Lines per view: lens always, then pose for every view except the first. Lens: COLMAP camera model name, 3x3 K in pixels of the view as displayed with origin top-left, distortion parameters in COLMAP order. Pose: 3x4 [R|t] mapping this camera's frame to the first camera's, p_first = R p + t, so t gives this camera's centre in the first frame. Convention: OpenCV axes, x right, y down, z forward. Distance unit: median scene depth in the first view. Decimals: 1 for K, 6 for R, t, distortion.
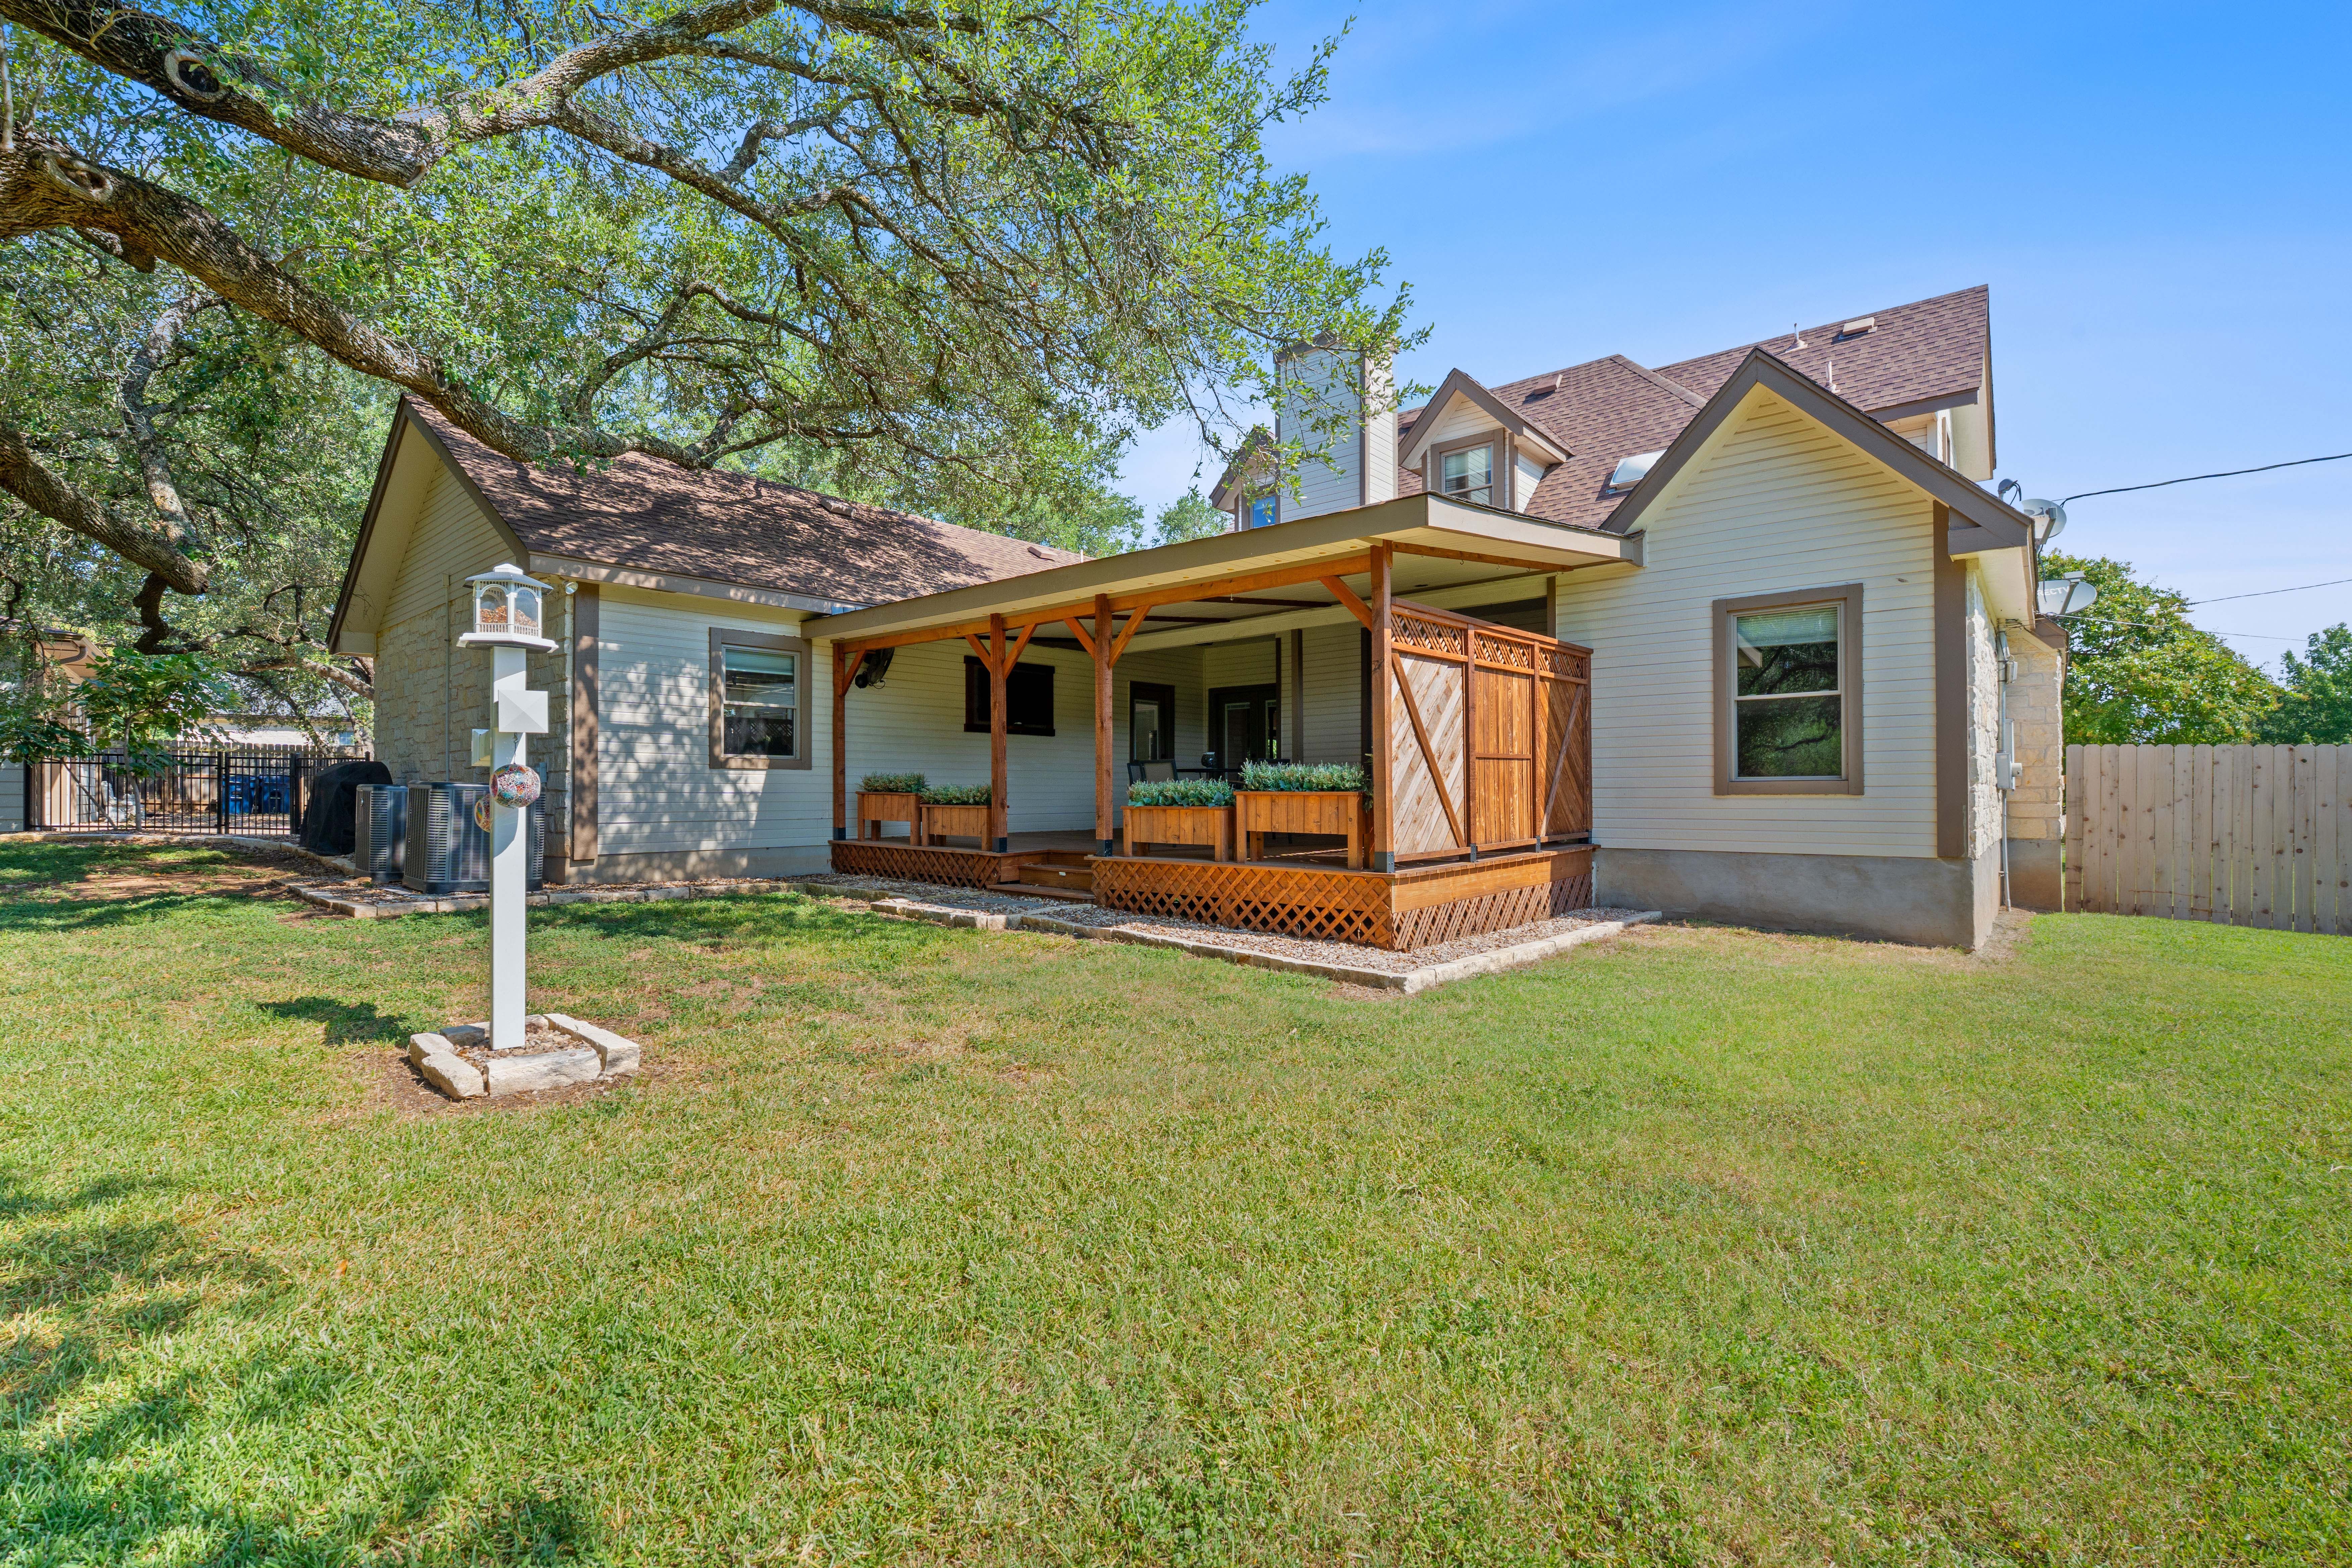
lens RADIAL K [[1043.7, 0, 1178.8], [0, 1043.7, 752.8], [0, 0, 1]] dist [-0.004063, 0.000097]
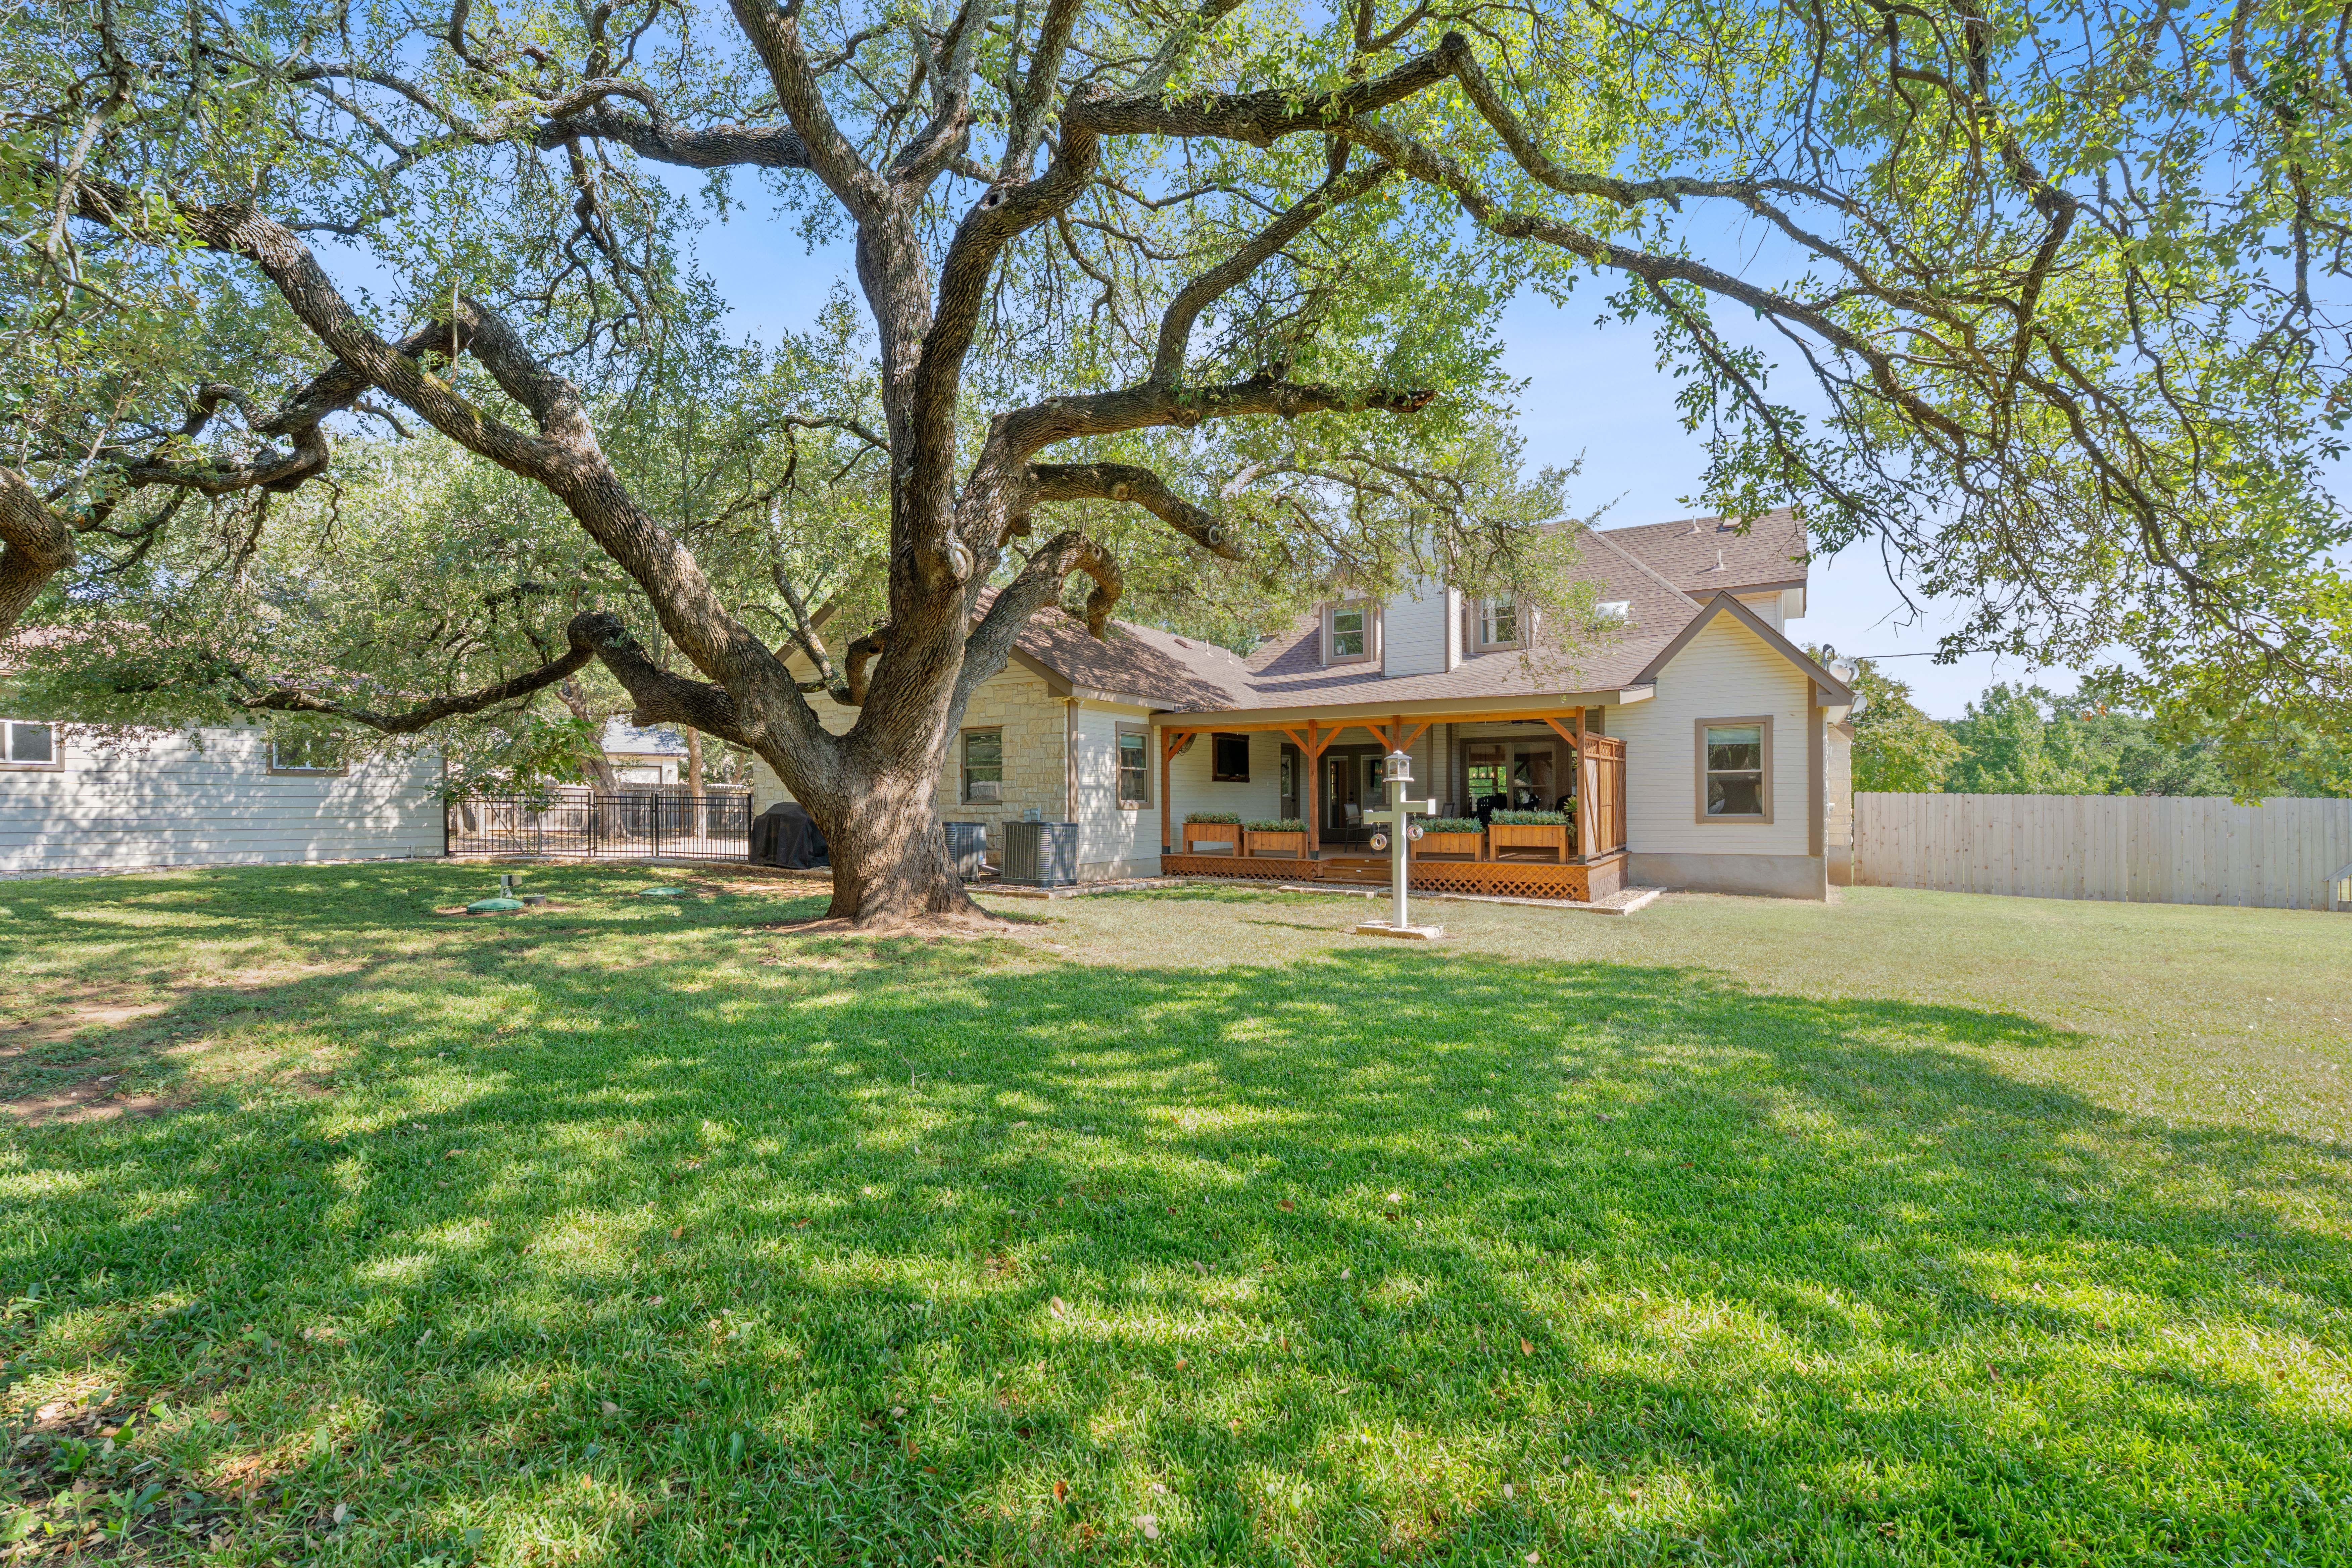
lens RADIAL K [[1074.4, 0, 1179.7], [0, 1074.4, 763.4], [0, 0, 1]] dist [-0.000745, 0.000068]
pose [[0.983544, 0.002713, 0.180650, -0.683038], [-0.002644, 0.999996, -0.000627, -0.058025], [-0.180651, 0.000139, 0.983547, -0.664427]]
